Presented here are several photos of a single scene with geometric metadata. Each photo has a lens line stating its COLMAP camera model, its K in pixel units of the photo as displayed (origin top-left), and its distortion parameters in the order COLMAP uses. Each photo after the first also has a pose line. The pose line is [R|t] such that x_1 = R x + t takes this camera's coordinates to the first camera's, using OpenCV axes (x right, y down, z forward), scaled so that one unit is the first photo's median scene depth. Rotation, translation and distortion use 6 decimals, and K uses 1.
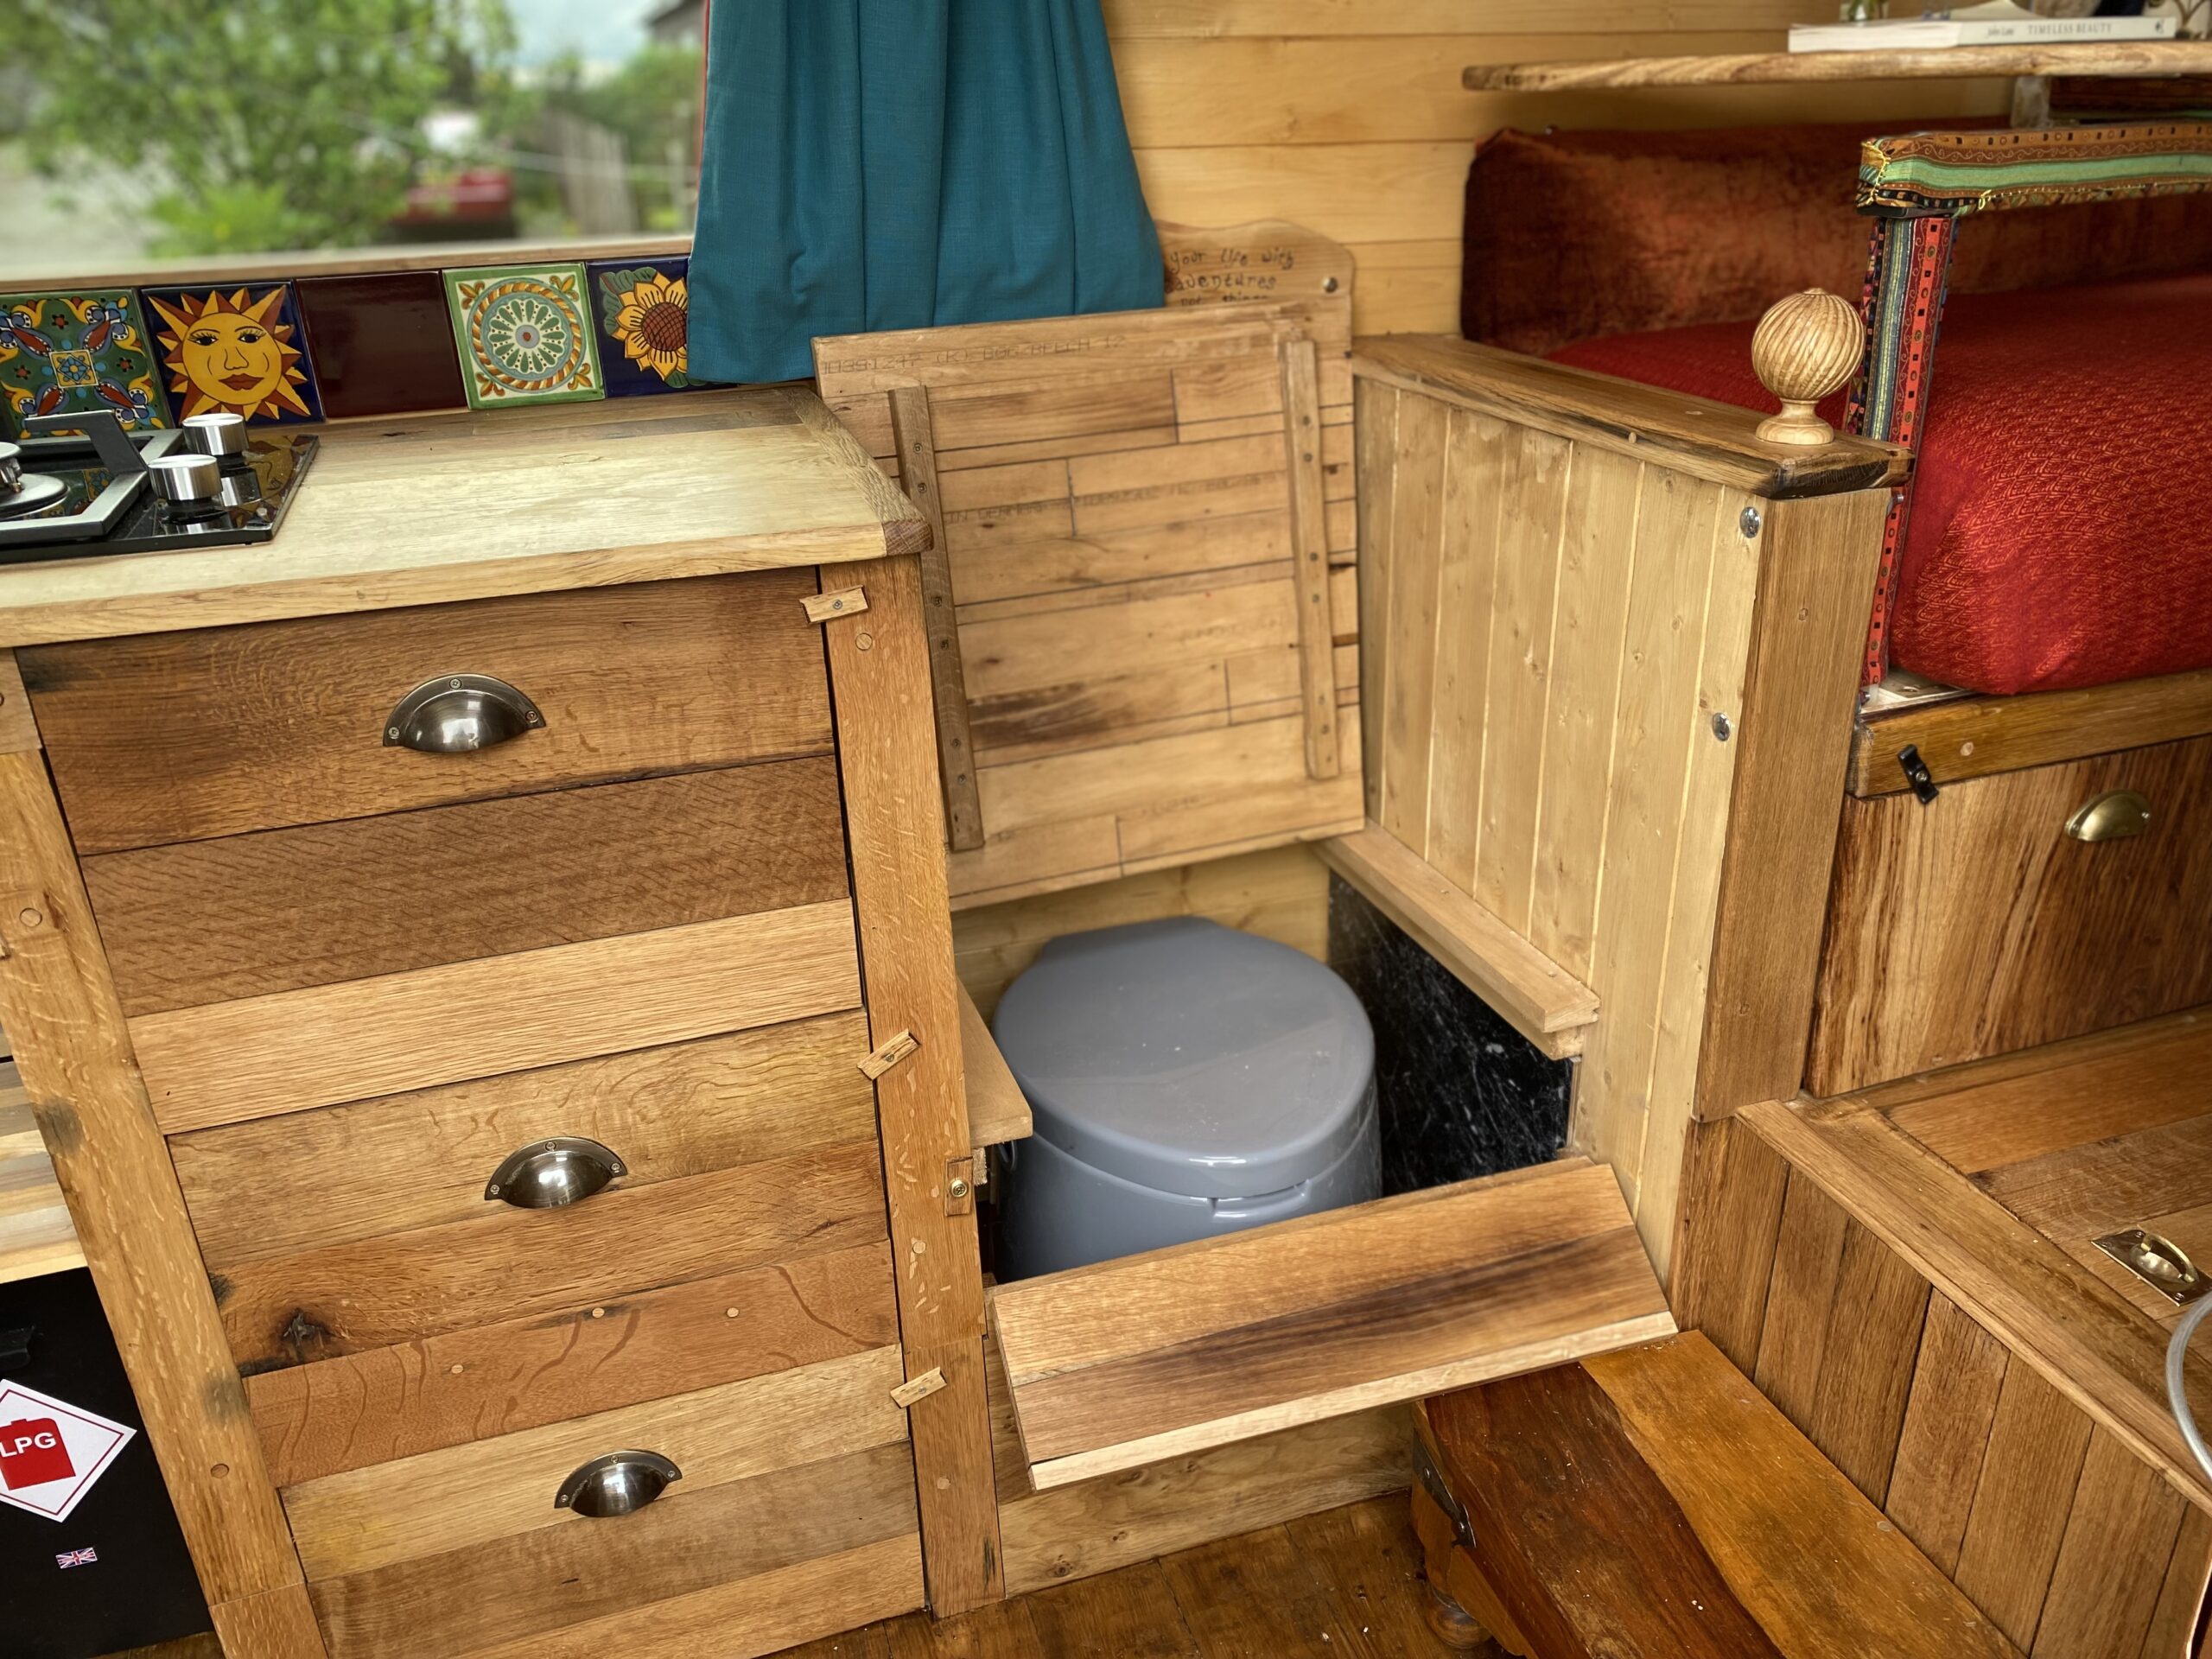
lens RADIAL K [[1707.9, 0, 1111.9], [0, 1707.9, 844.2], [0, 0, 1]] dist [0.008053, -0.007011]
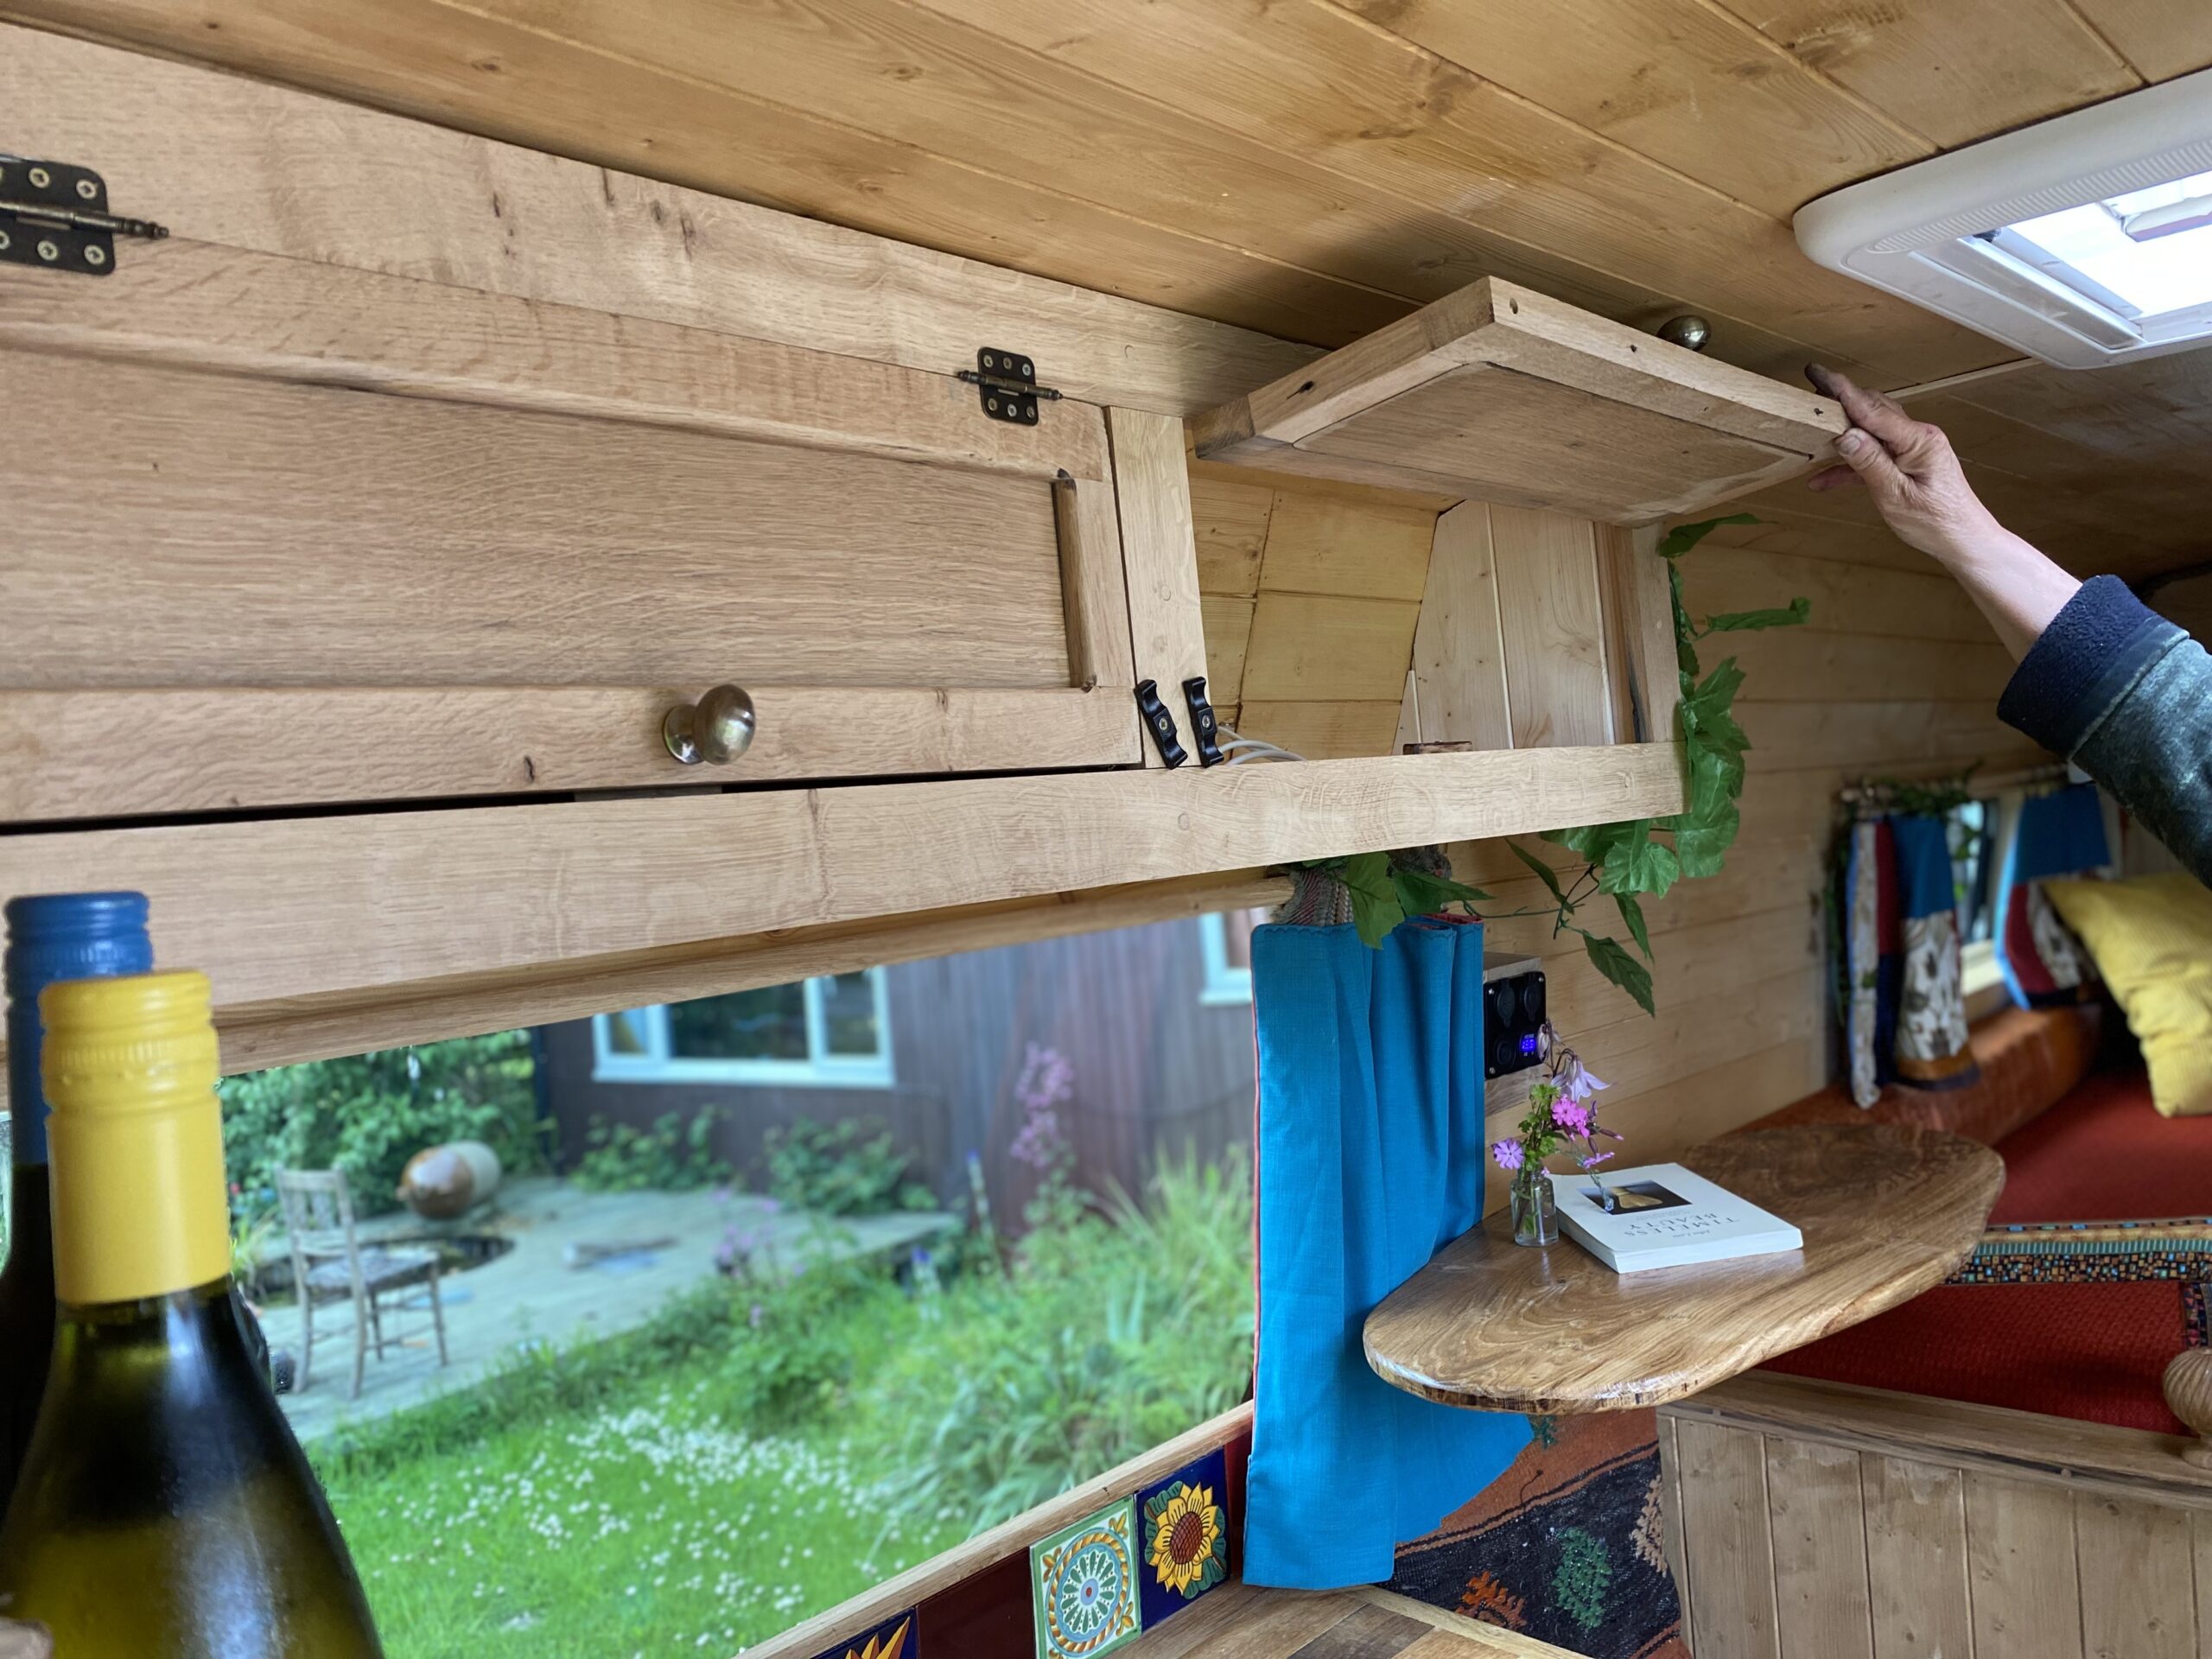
lens RADIAL K [[1707.9, 0, 1105.4], [0, 1707.9, 829.9], [0, 0, 1]] dist [0.008053, -0.007011]
pose [[0.881959, -0.052178, 0.468430, -0.756460], [0.246668, 0.897979, -0.364401, -0.334219], [-0.401626, 0.436933, 0.804851, 0.084282]]
